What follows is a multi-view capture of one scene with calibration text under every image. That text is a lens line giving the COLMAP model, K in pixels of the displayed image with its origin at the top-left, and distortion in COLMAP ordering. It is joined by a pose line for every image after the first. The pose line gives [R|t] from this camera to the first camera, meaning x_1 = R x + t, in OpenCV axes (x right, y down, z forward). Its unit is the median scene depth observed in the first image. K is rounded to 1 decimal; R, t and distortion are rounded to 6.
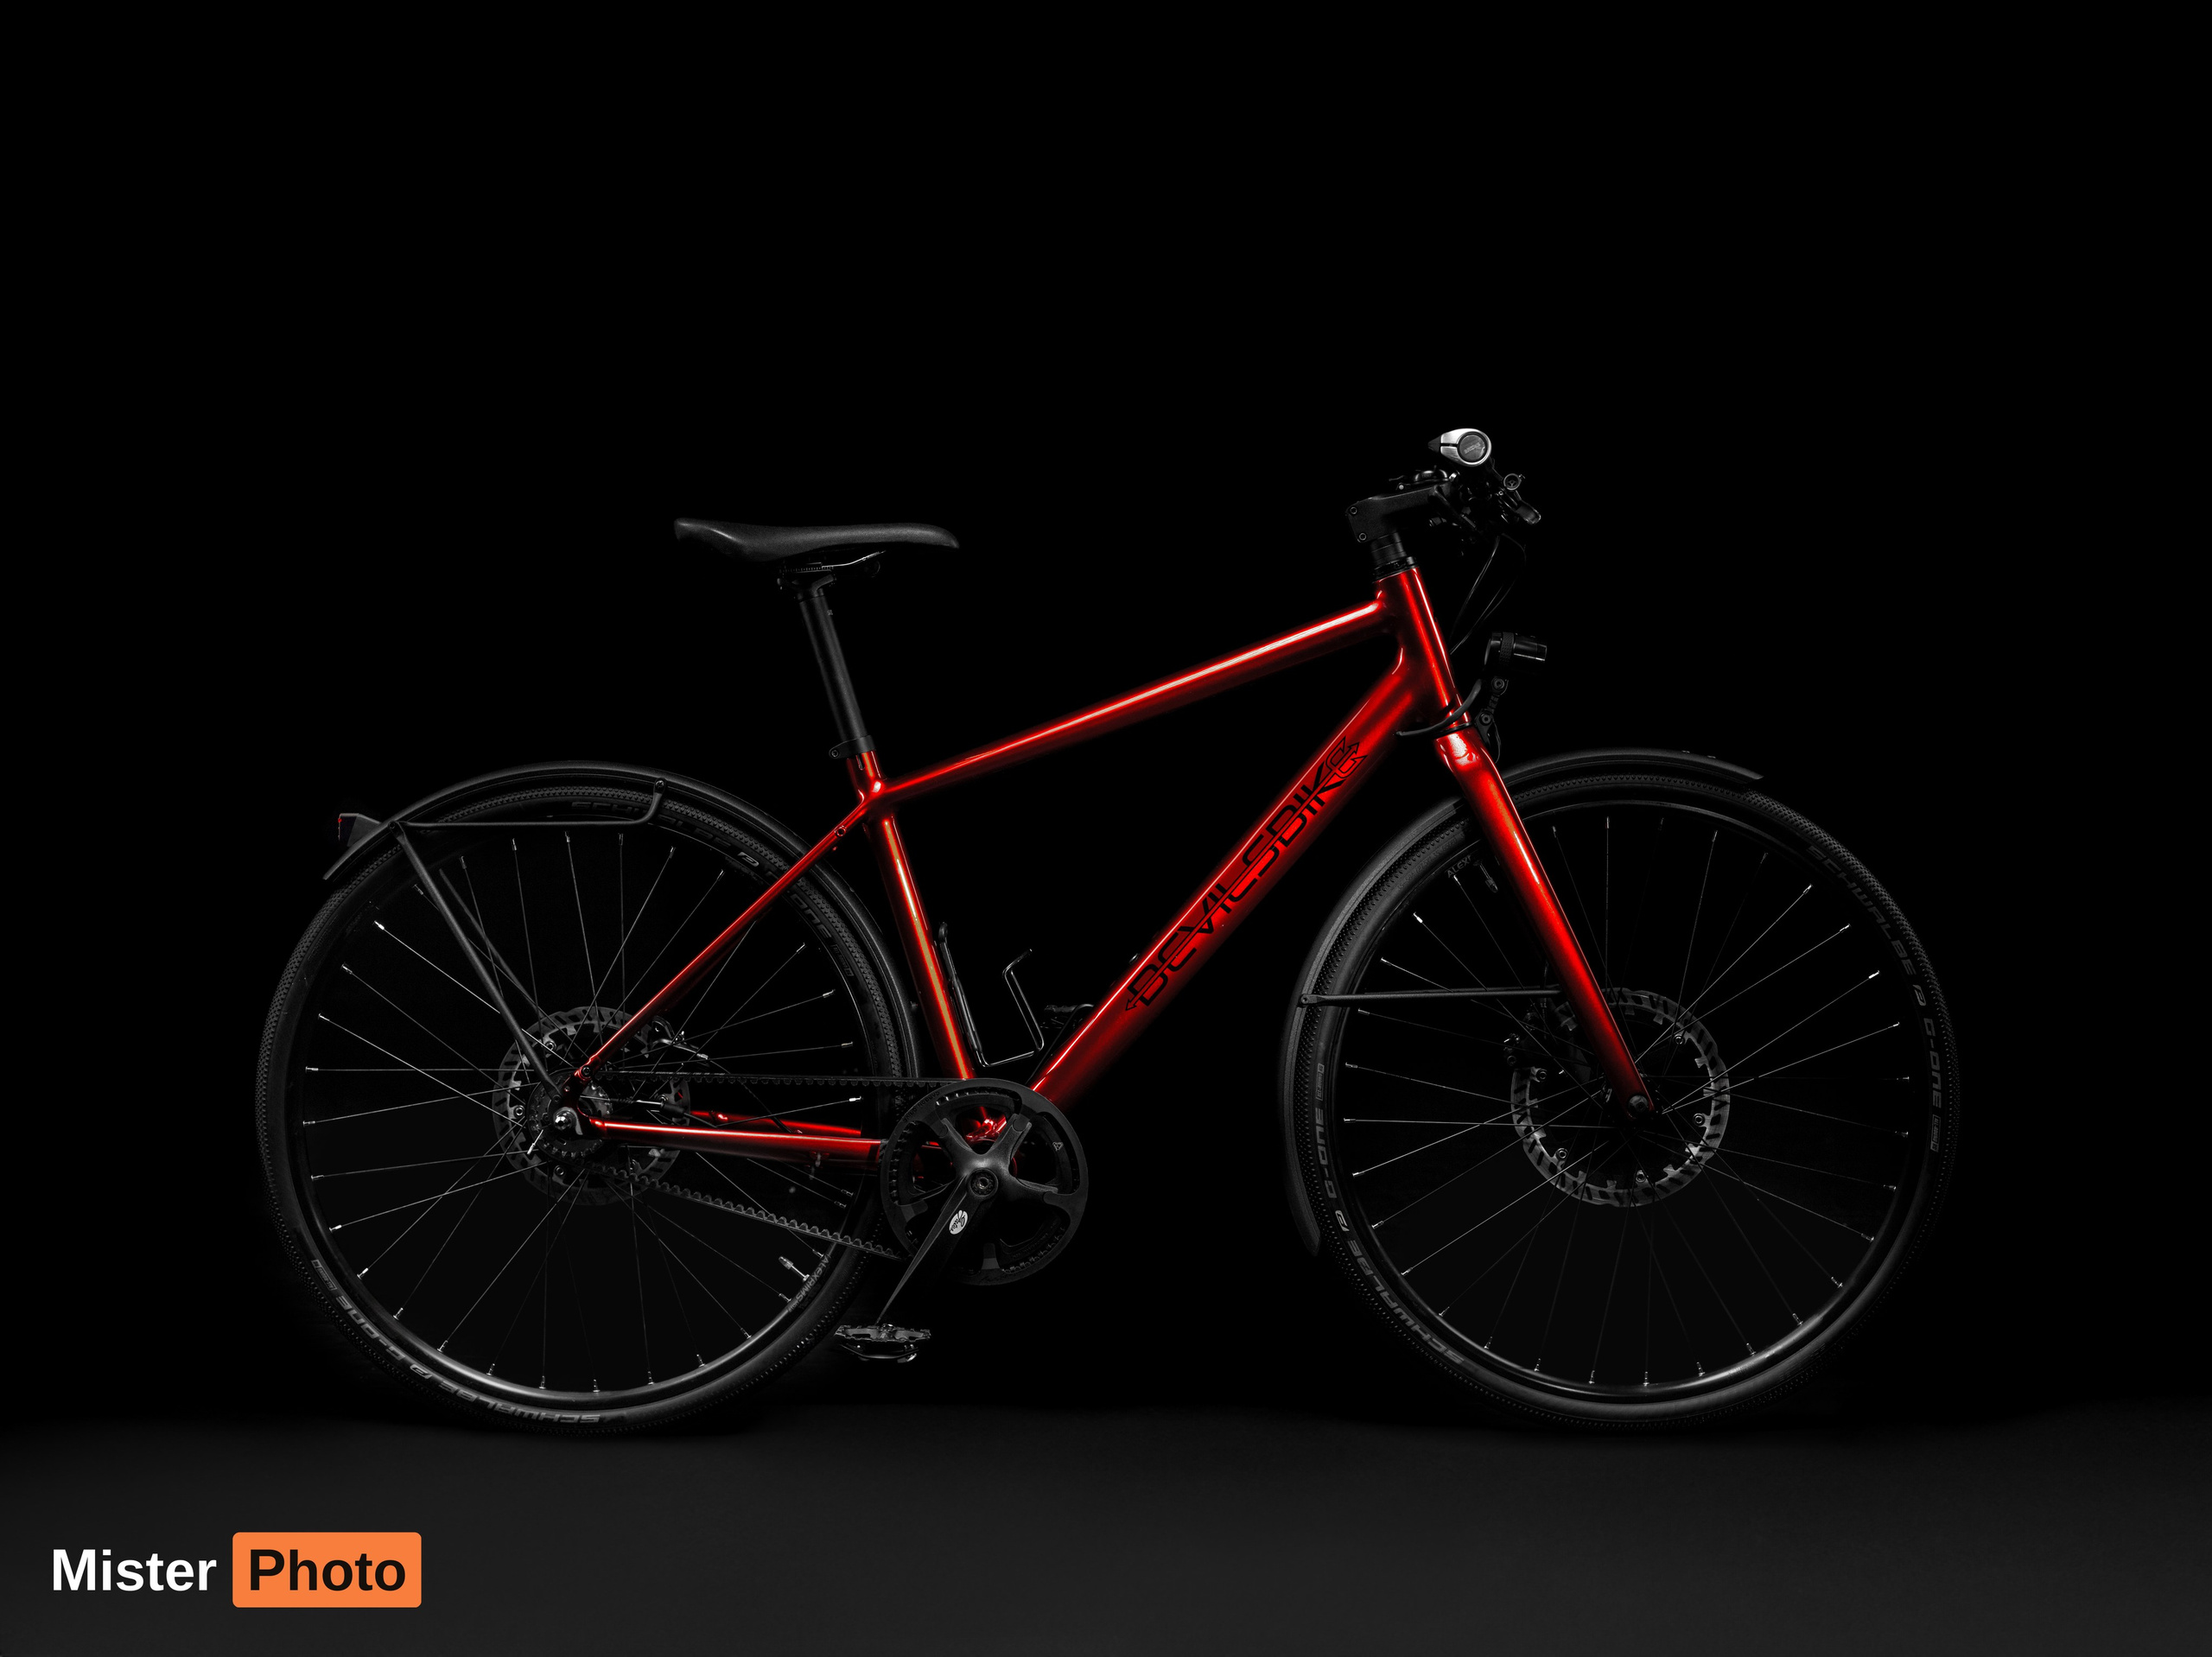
lens RADIAL K [[3381.5, 0, 1115.0], [0, 3381.5, 825.8], [0, 0, 1]] dist [-0.048247, -0.063047]
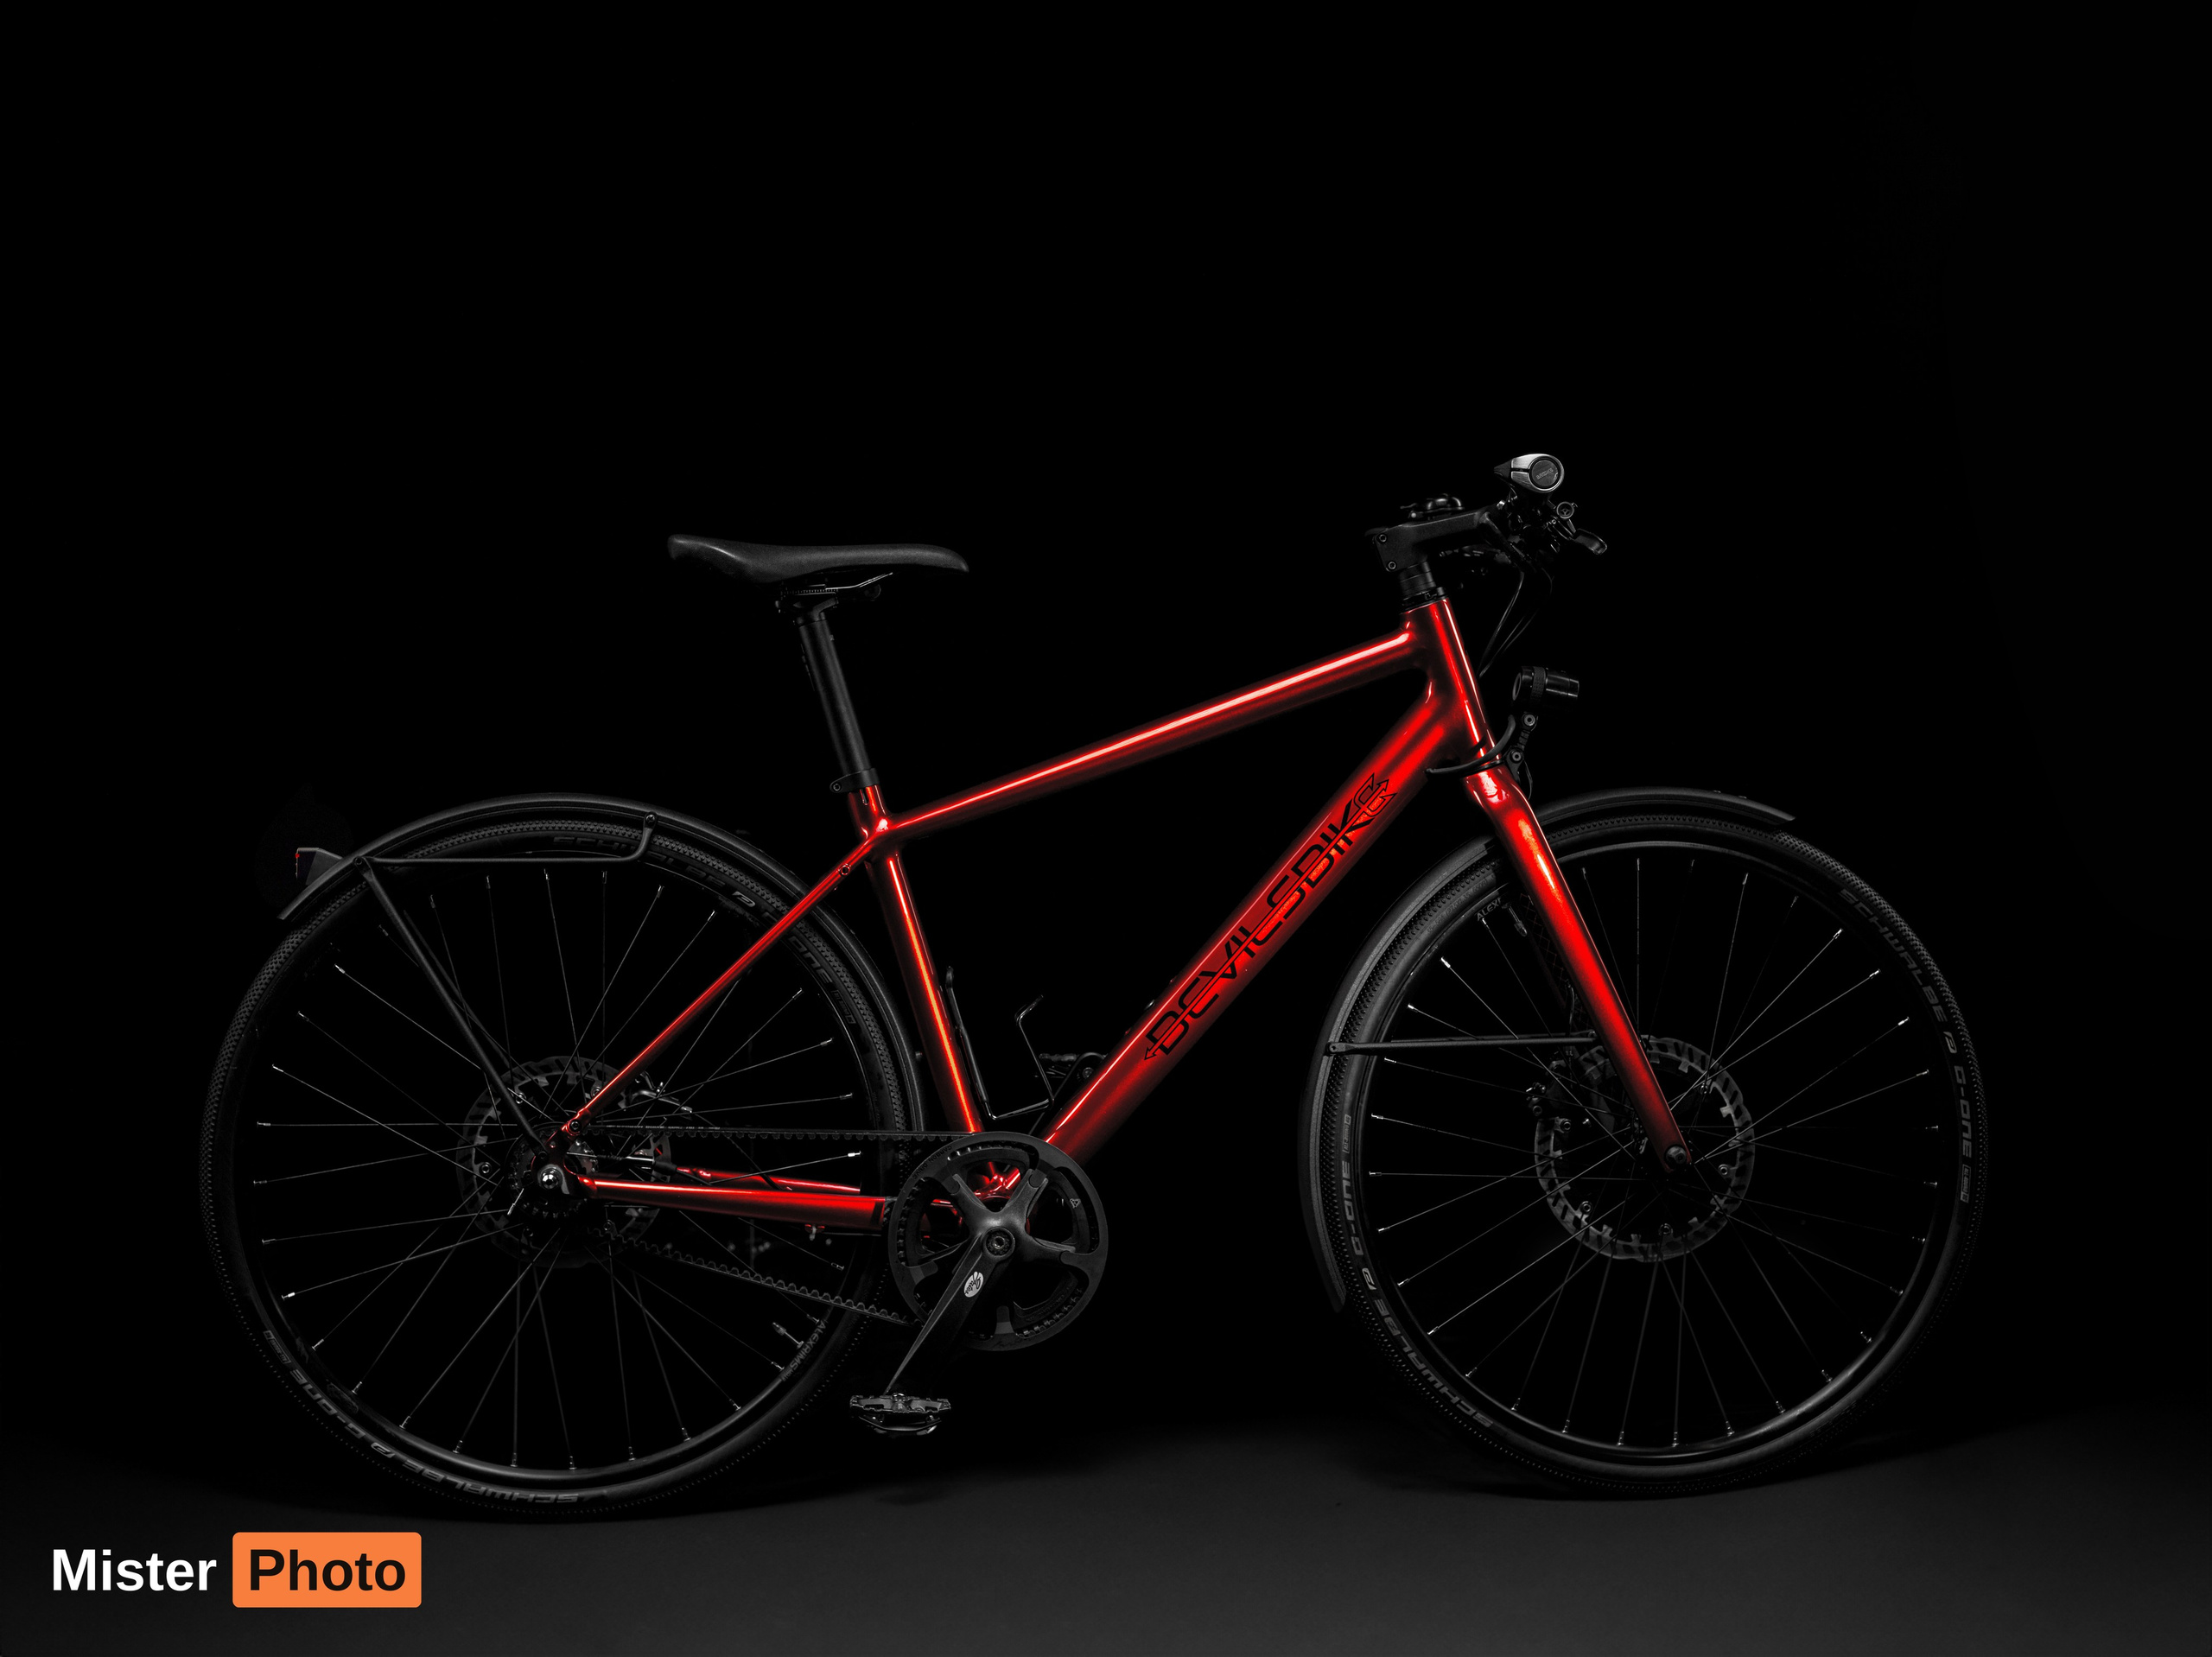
lens RADIAL K [[3381.5, 0, 1115.0], [0, 3381.5, 825.8], [0, 0, 1]] dist [-0.048247, -0.063047]
pose [[0.993707, 0.005917, 0.111857, -0.111576], [-0.004533, 0.999910, -0.012629, 0.000899], [-0.111921, 0.012043, 0.993644, 0.055040]]
